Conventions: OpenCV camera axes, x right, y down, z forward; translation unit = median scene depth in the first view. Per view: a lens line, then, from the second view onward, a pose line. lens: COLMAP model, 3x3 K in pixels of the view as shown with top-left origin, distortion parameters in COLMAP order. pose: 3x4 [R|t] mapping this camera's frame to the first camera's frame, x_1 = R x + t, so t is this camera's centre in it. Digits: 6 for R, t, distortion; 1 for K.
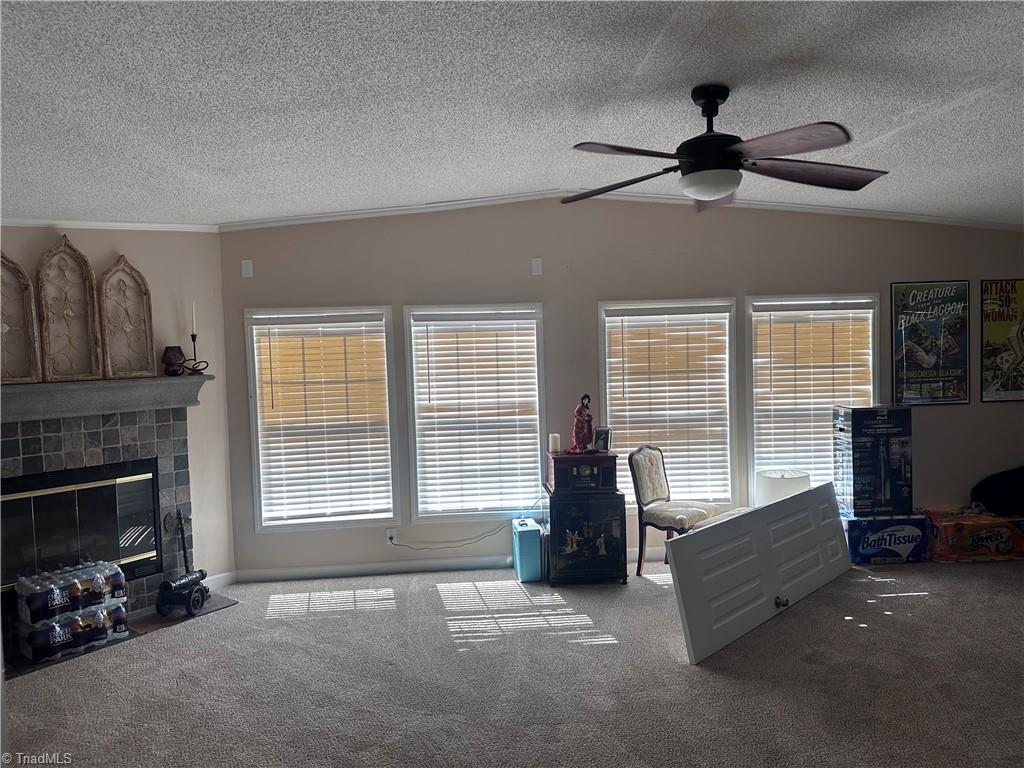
lens RADIAL K [[721.7, 0, 509.4], [0, 721.7, 374.9], [0, 0, 1]] dist [0.081323, -0.038750]
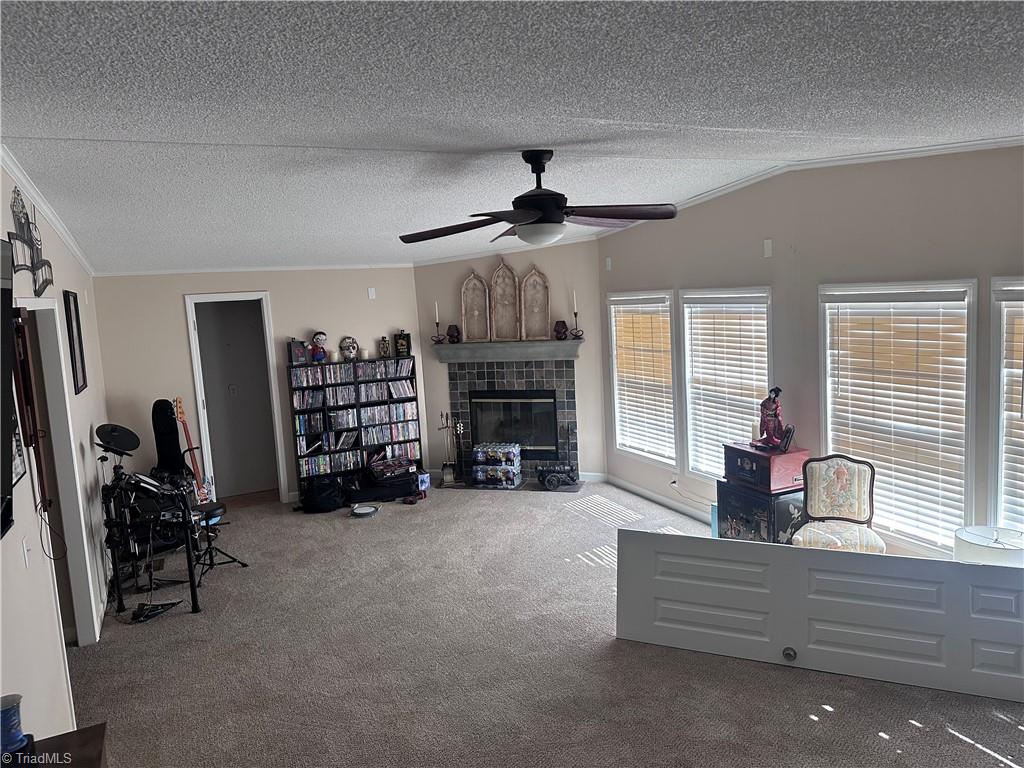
lens RADIAL K [[721.7, 0, 511.1], [0, 721.7, 382.5], [0, 0, 1]] dist [0.081323, -0.038750]
pose [[0.350731, 0.131163, -0.927246, 0.846889], [0.010509, 0.989529, 0.143948, -0.117854], [0.936417, -0.060231, 0.345680, 0.332429]]
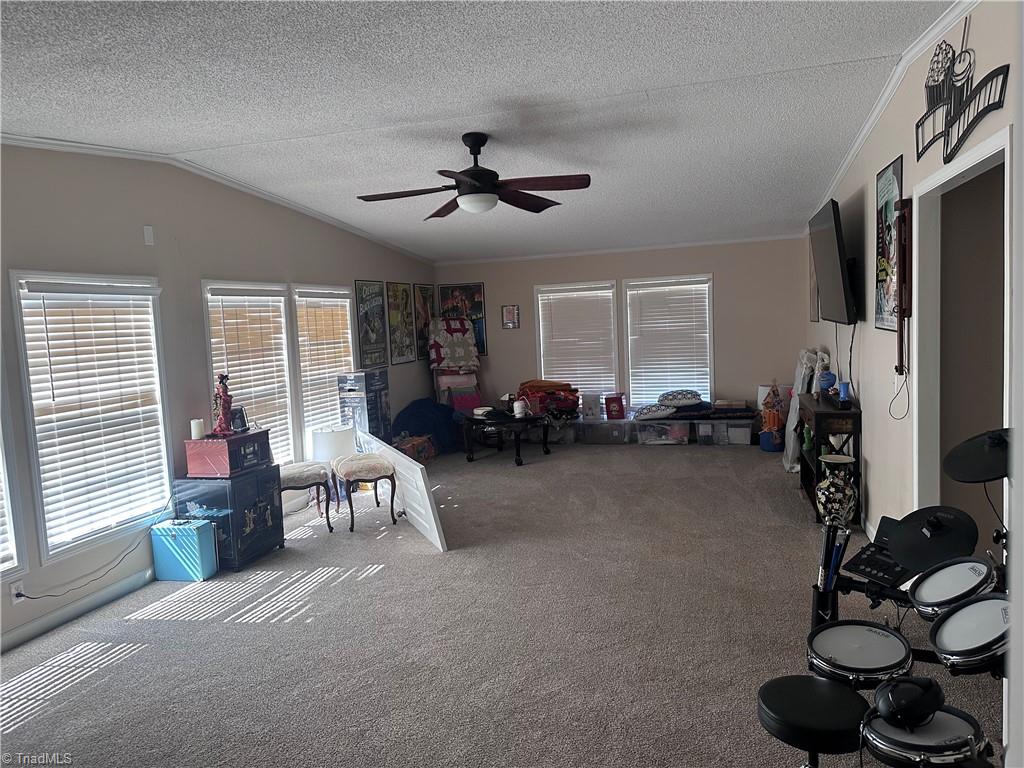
lens RADIAL K [[721.7, 0, 519.9], [0, 721.7, 382.2], [0, 0, 1]] dist [0.081323, -0.038750]
pose [[0.344265, -0.075890, 0.935800, -0.660998], [0.072224, 0.995915, 0.054195, 0.012093], [-0.936091, 0.048930, 0.348340, 0.271637]]
